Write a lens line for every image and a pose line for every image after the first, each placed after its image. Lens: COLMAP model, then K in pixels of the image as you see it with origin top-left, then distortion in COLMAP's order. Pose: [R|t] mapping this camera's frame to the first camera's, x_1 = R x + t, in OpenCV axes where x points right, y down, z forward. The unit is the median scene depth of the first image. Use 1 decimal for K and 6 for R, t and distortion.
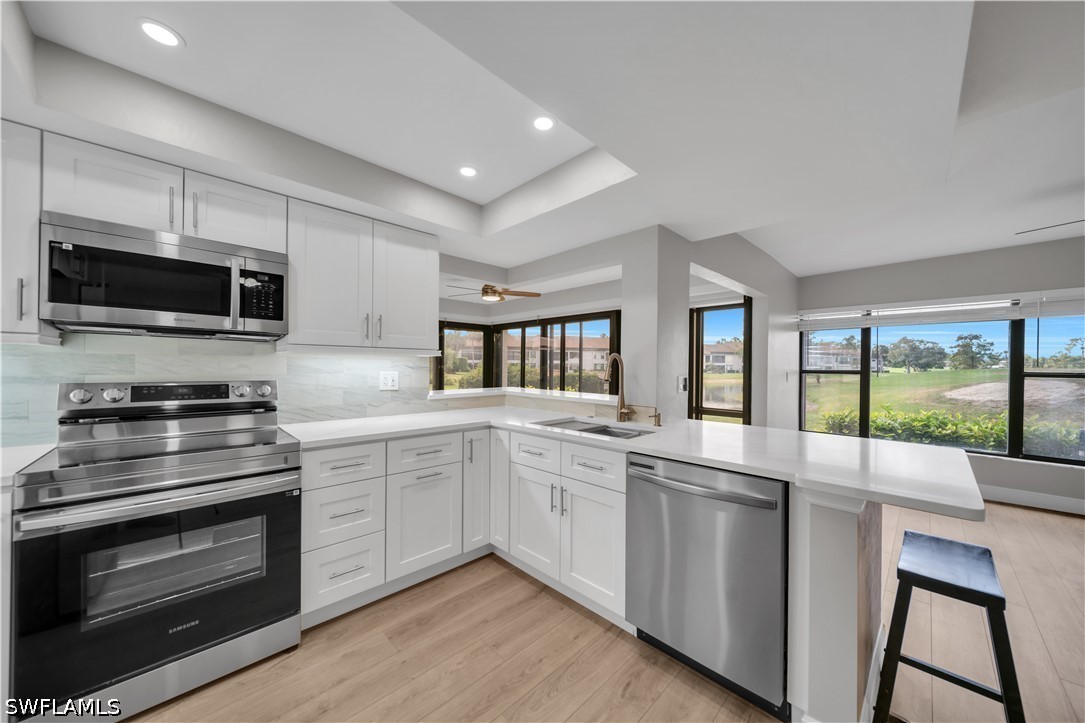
lens RADIAL K [[374.8, 0, 546.5], [0, 374.8, 368.0], [0, 0, 1]] dist [0.002426, -0.001756]
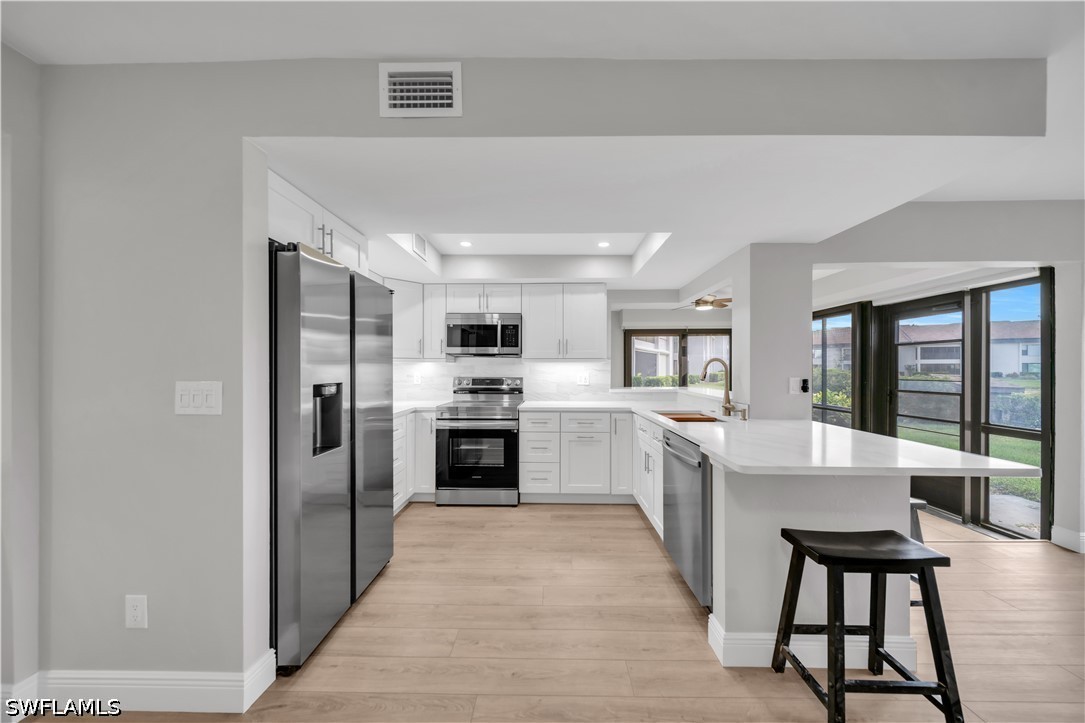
lens RADIAL K [[374.8, 0, 546.5], [0, 374.8, 368.0], [0, 0, 1]] dist [0.002426, -0.001756]
pose [[0.698923, -0.009168, -0.715138, 0.682825], [0.003184, 0.999948, -0.009707, 0.003898], [0.715190, 0.004507, 0.698916, -0.237477]]
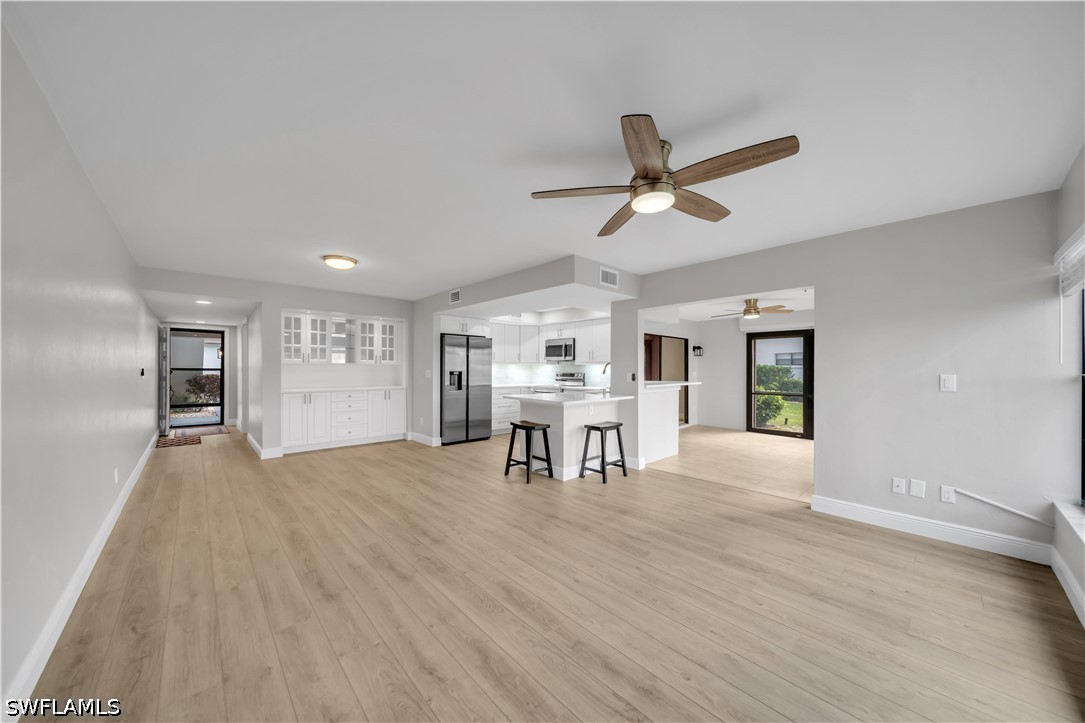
lens RADIAL K [[374.8, 0, 546.5], [0, 374.8, 368.0], [0, 0, 1]] dist [0.002426, -0.001756]
pose [[-0.025317, -0.008047, -0.999647, 2.500284], [-0.008225, 0.999935, -0.007841, 0.017690], [0.999646, 0.008023, -0.025382, 0.693997]]
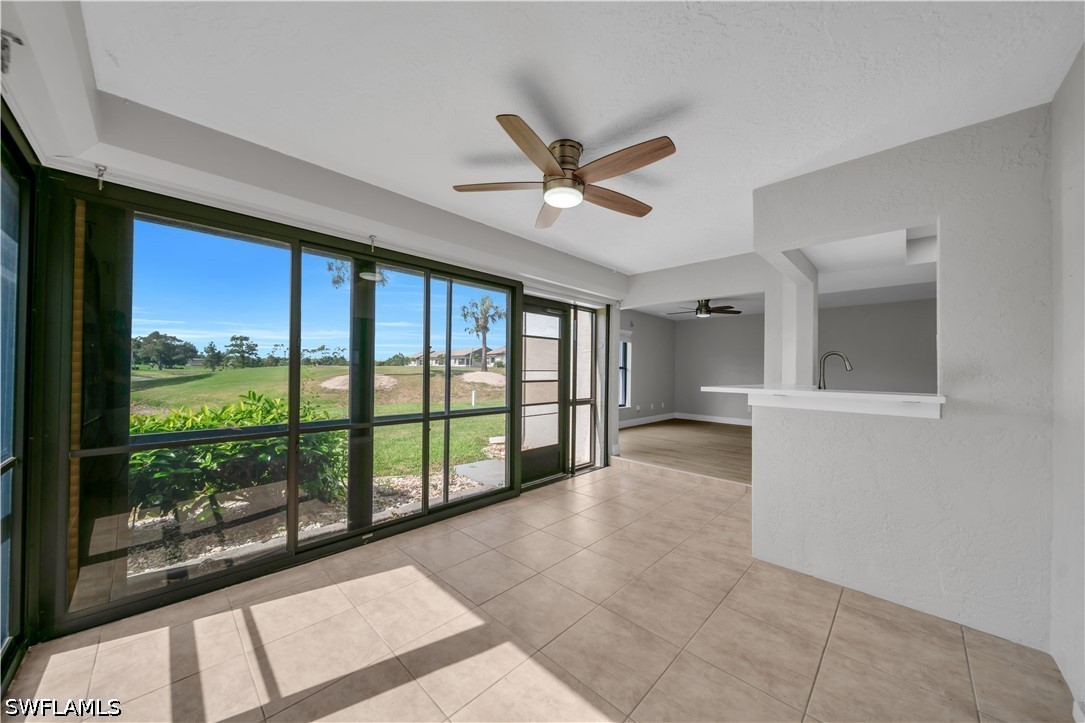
lens RADIAL K [[374.8, 0, 546.5], [0, 374.8, 368.0], [0, 0, 1]] dist [0.002426, -0.001756]
pose [[-0.024990, -0.000415, 0.999688, -1.270656], [-0.008545, 0.999963, 0.000201, 0.034980], [-0.999651, -0.008537, -0.024993, 2.204871]]
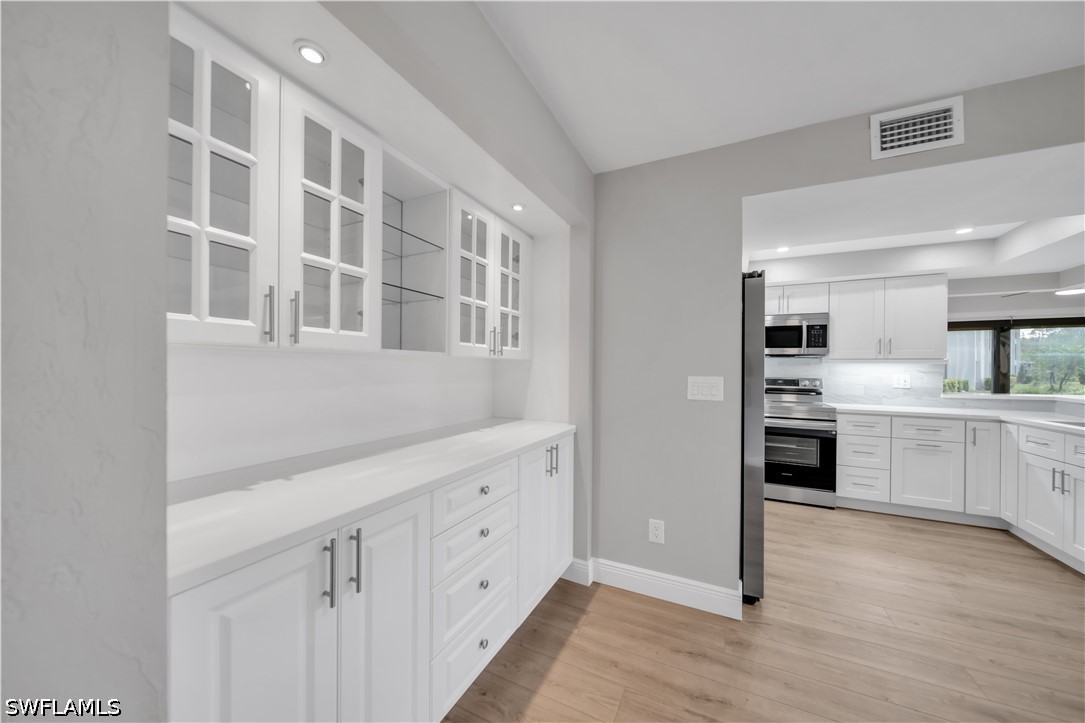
lens RADIAL K [[374.8, 0, 546.5], [0, 374.8, 368.0], [0, 0, 1]] dist [0.002426, -0.001756]
pose [[0.332557, -0.003418, -0.943077, 0.541295], [-0.009719, 0.999928, -0.007051, 0.007116], [0.943033, 0.011511, 0.332500, -0.848145]]
